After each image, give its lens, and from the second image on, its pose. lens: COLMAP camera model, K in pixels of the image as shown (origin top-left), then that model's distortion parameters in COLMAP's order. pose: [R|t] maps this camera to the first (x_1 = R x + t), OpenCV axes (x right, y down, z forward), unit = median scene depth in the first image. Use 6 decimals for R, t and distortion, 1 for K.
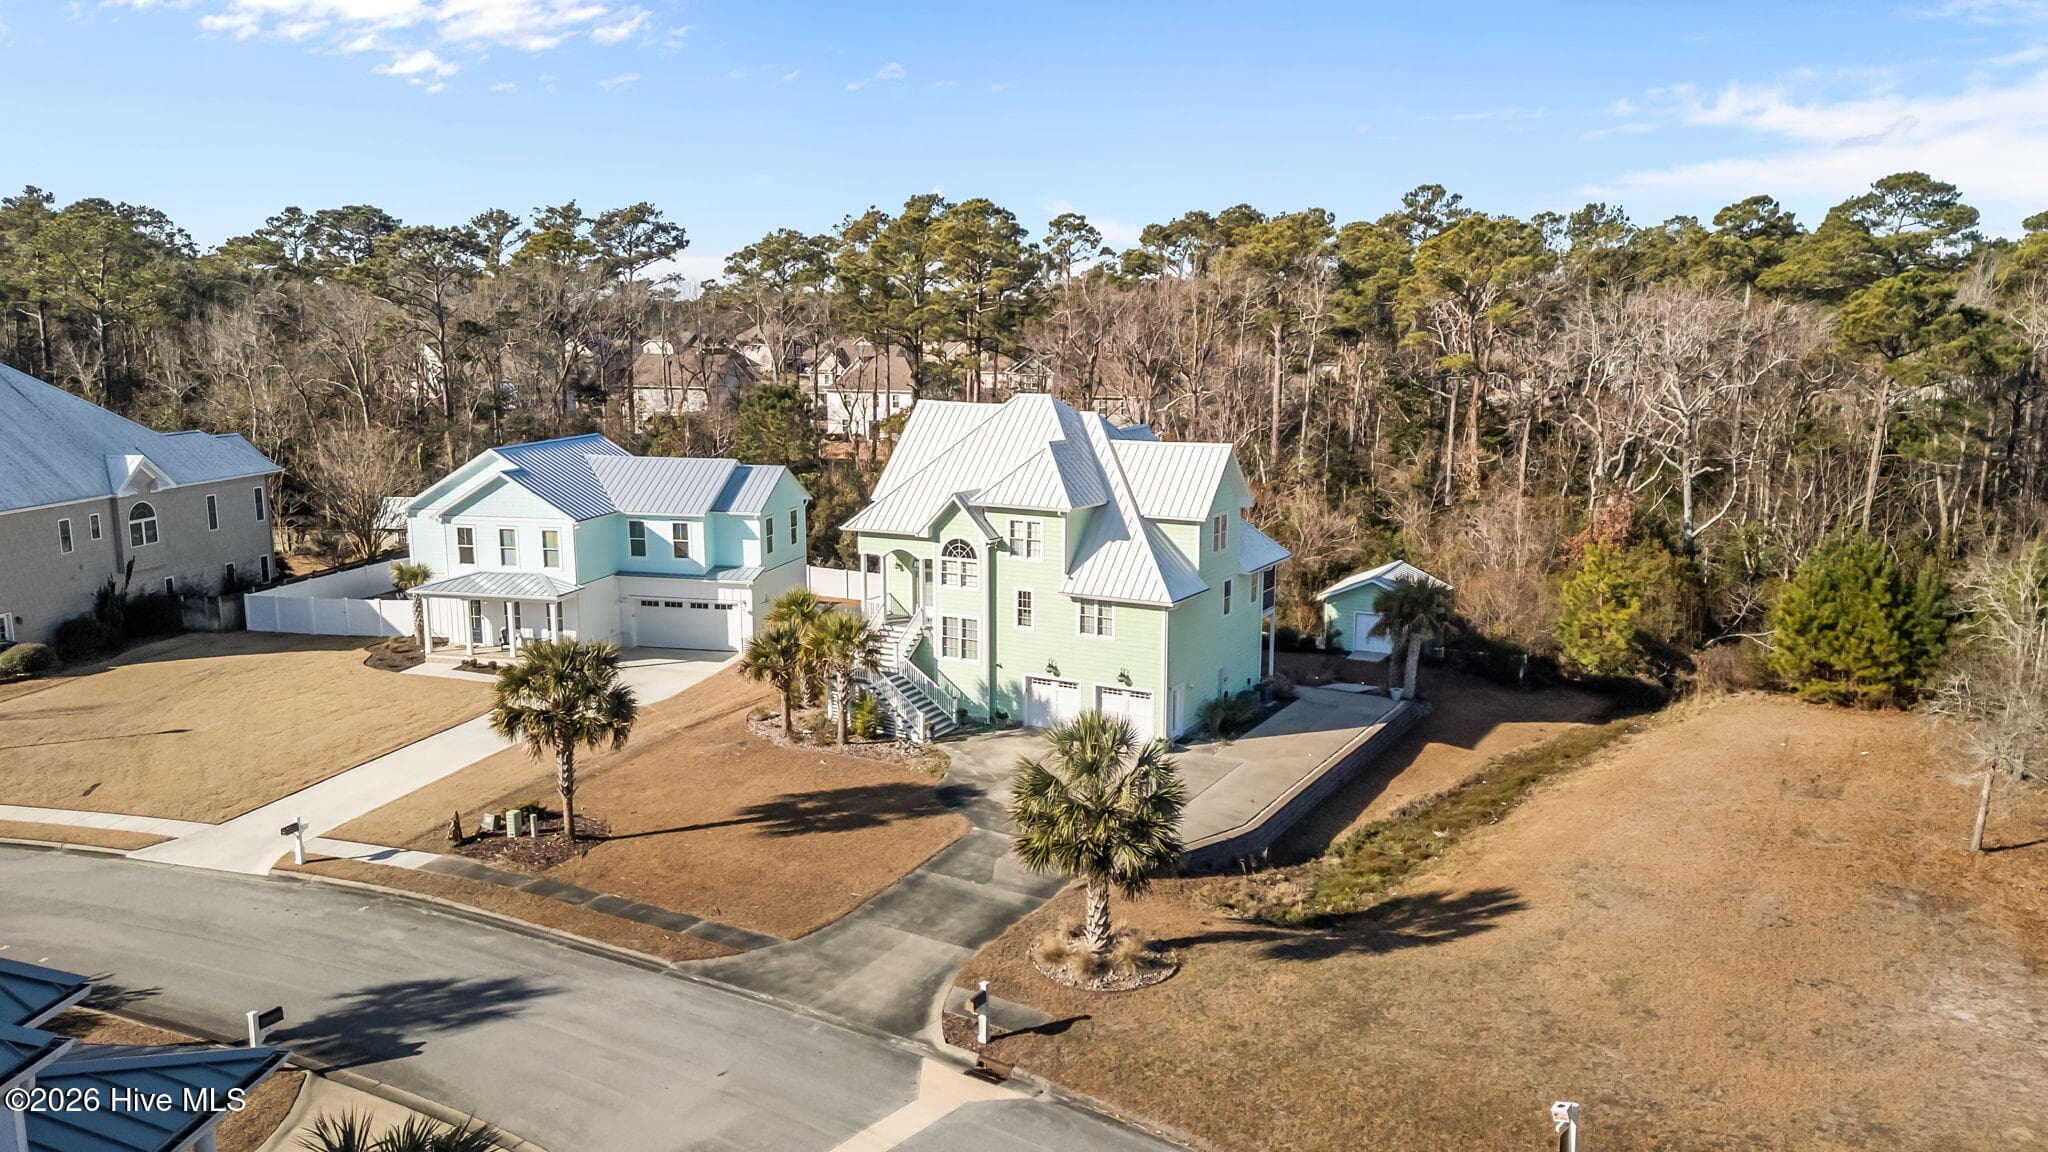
lens RADIAL K [[1470.9, 0, 1024.0], [0, 1470.9, 576.0], [0, 0, 1]] dist [0.080667, -0.081084]
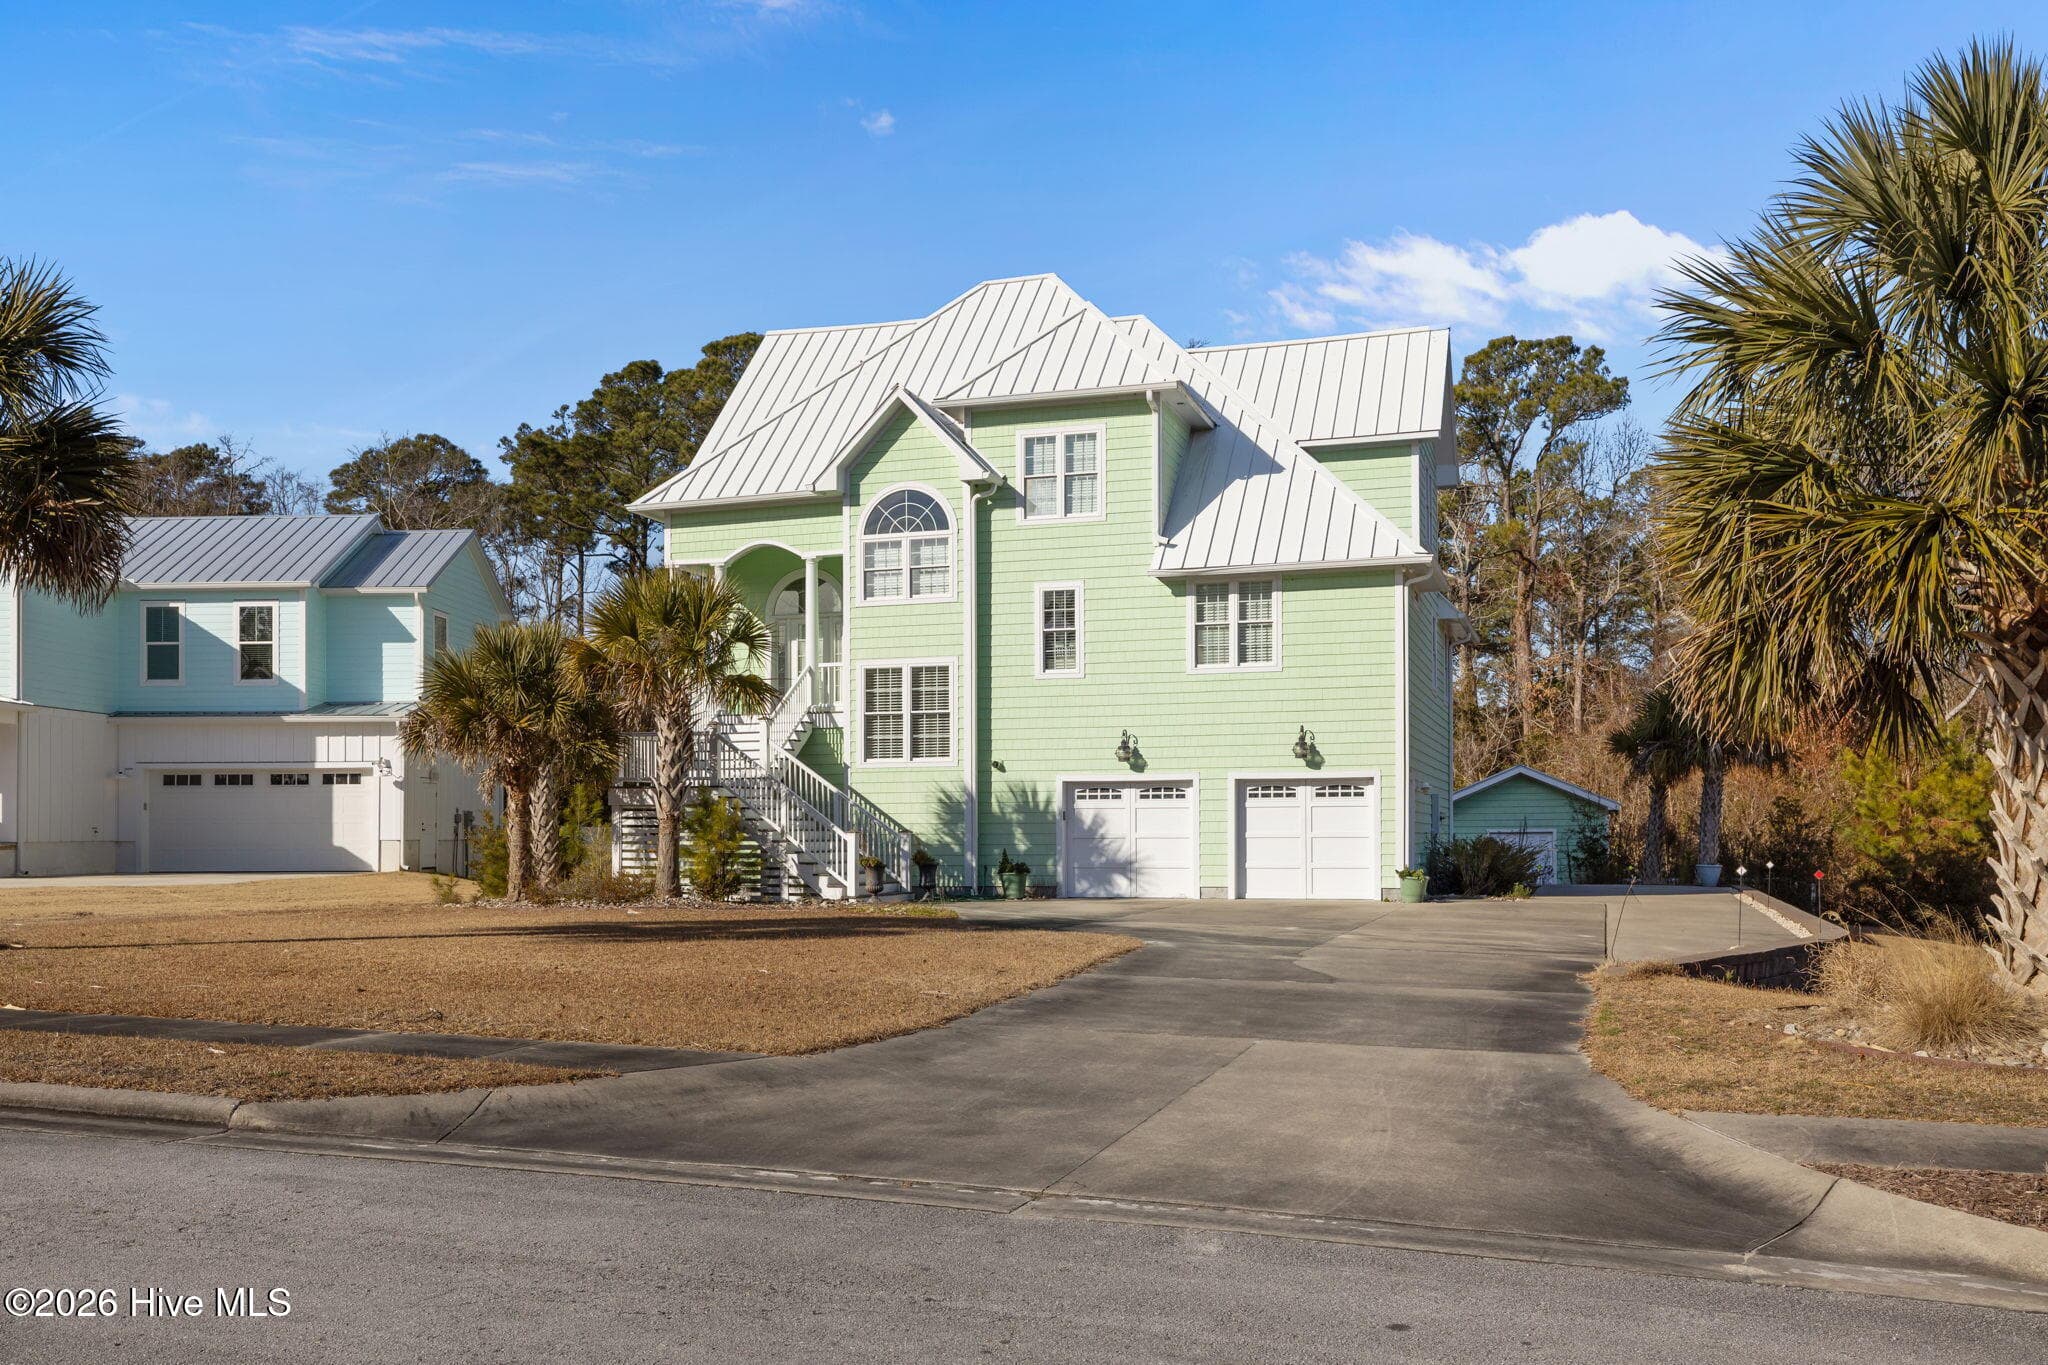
lens RADIAL K [[1778.6, 0, 1020.3], [0, 1778.6, 761.7], [0, 0, 1]] dist [0.002206, 0.001950]
pose [[0.982874, 0.002129, 0.184266, -0.111324], [0.035915, 0.978546, -0.202874, 0.171361], [-0.180745, 0.206017, 0.961711, 0.477120]]
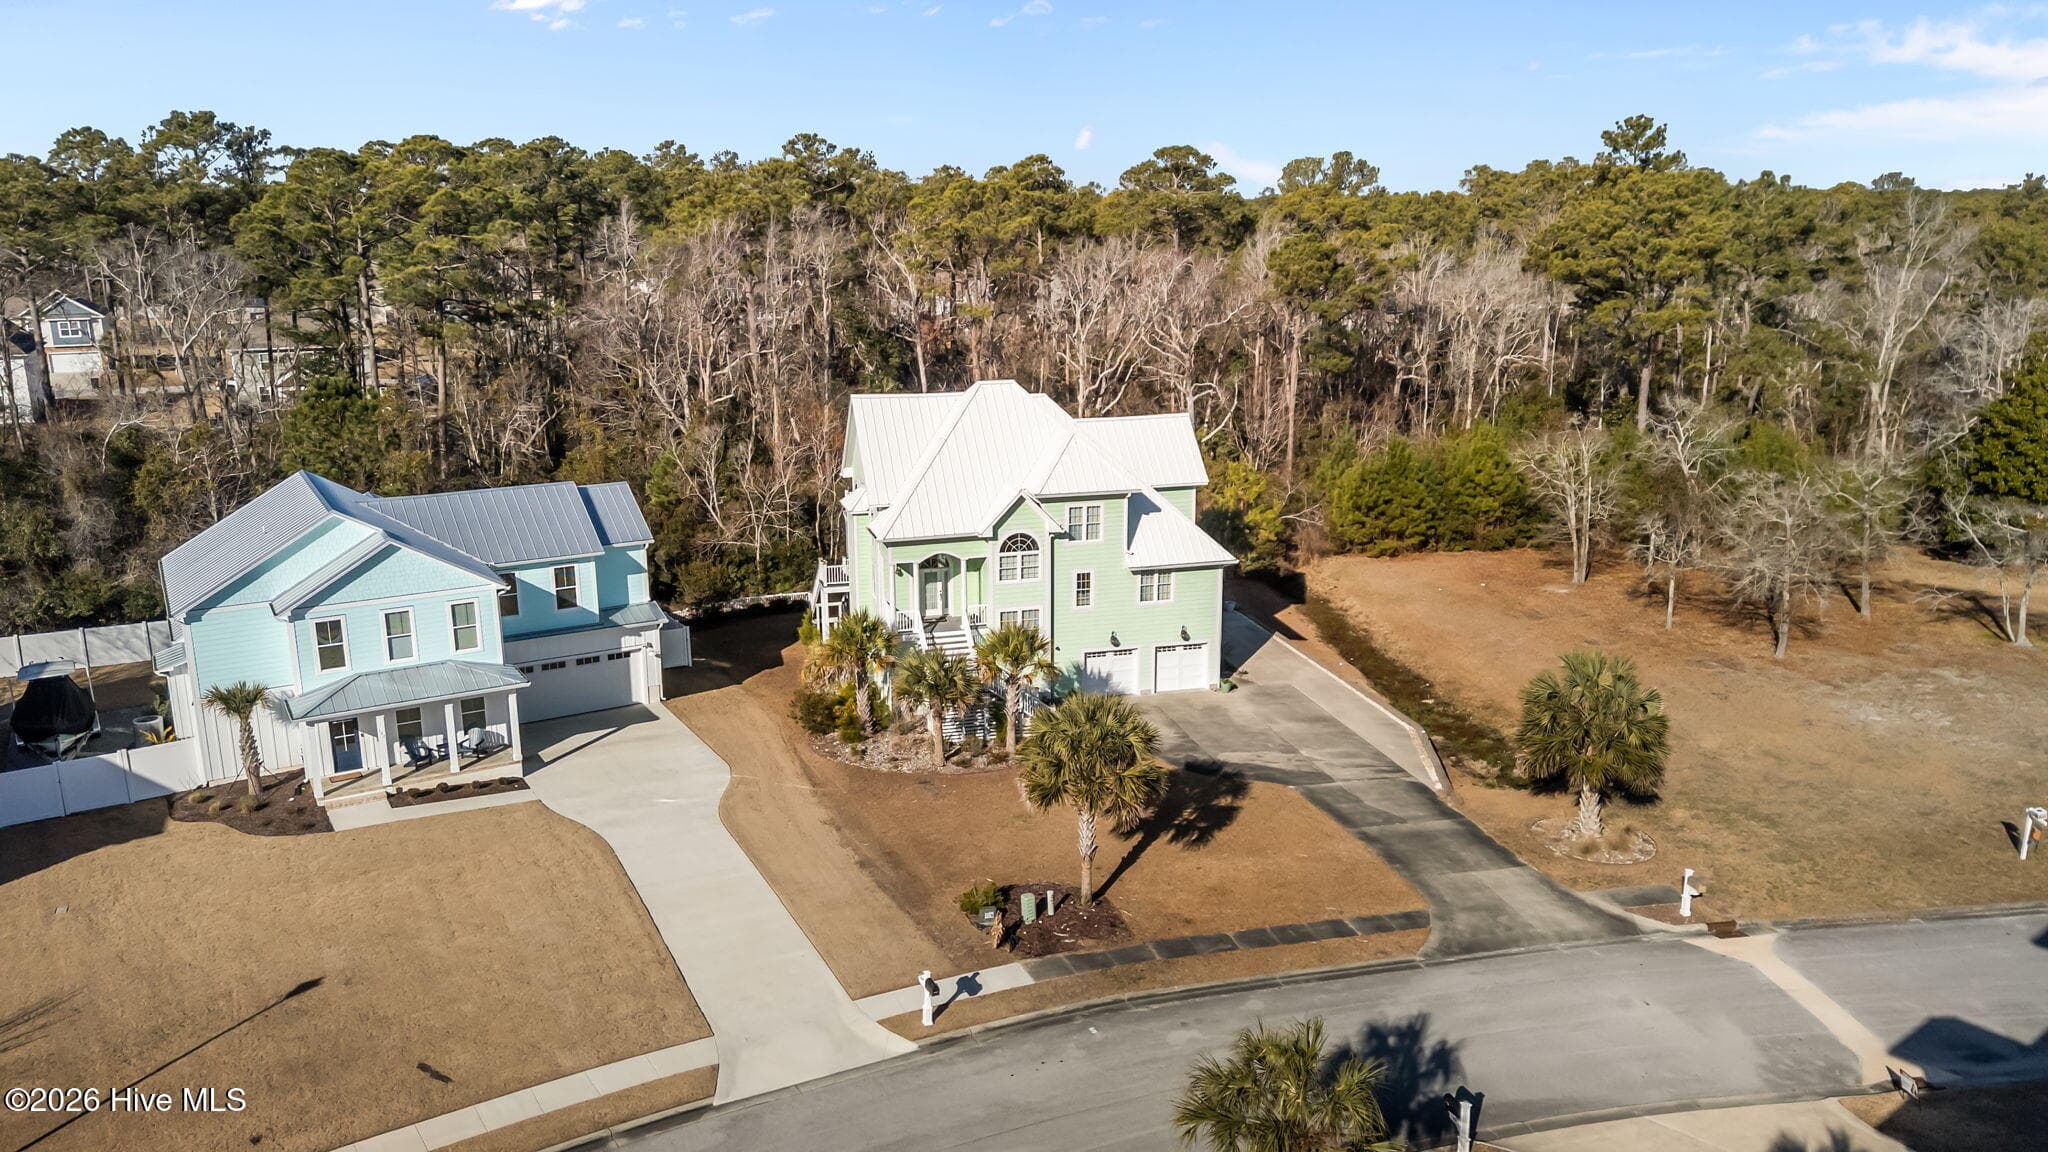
lens RADIAL K [[1491.6, 0, 1010.6], [0, 1491.6, 557.8], [0, 0, 1]] dist [0.091586, -0.090144]
pose [[0.720903, -0.162312, 0.673761, -0.741154], [0.127246, 0.986660, 0.101542, -0.113292], [-0.681254, 0.012532, 0.731940, 0.254338]]
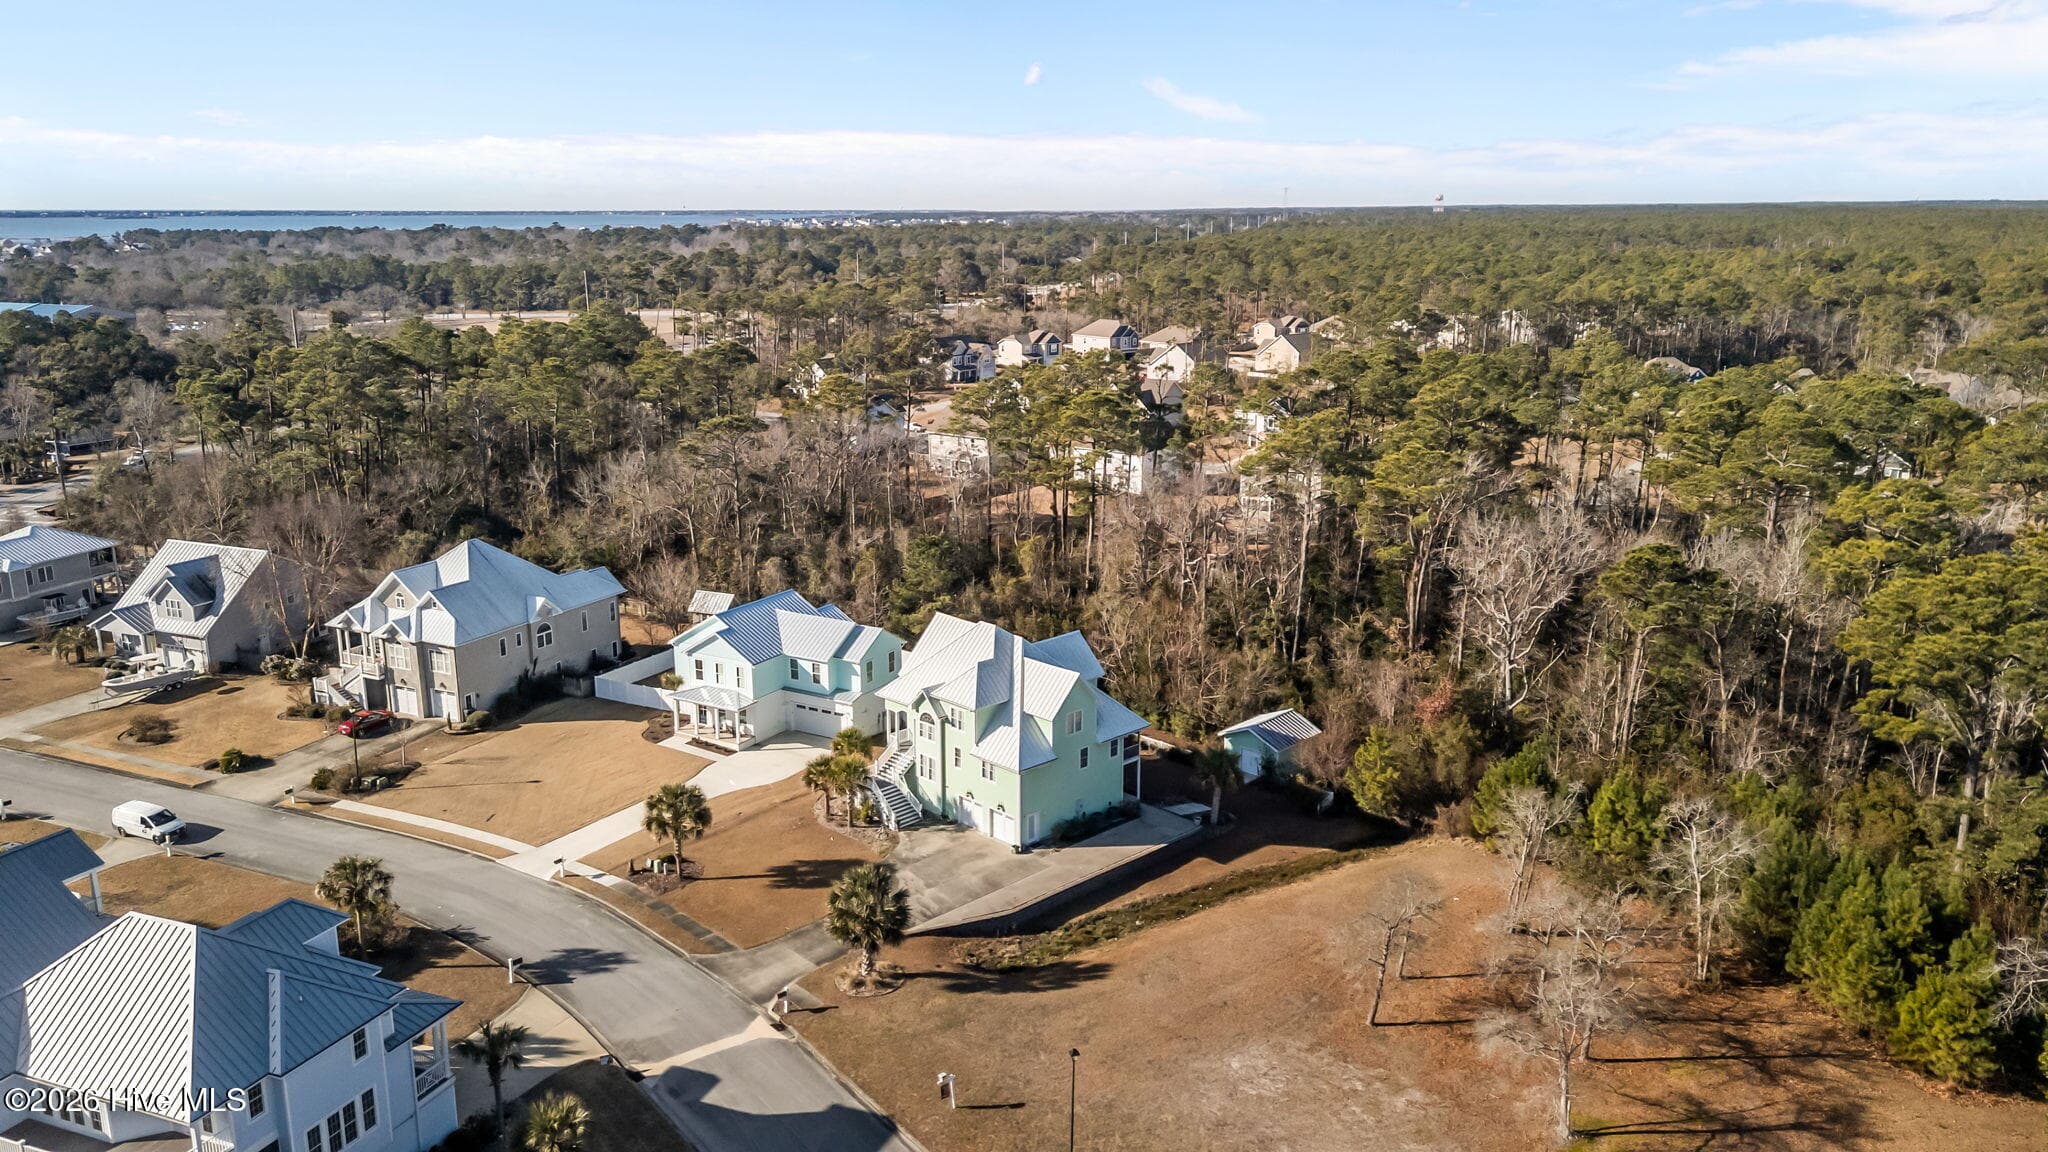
lens RADIAL K [[1458.7, 0, 1032.7], [0, 1458.7, 534.1], [0, 0, 1]] dist [0.087202, -0.081803]
pose [[0.959914, 0.058039, -0.274221, 0.540160], [-0.048193, 0.997933, 0.042512, -0.317422], [0.276122, -0.027592, 0.960726, -0.629327]]
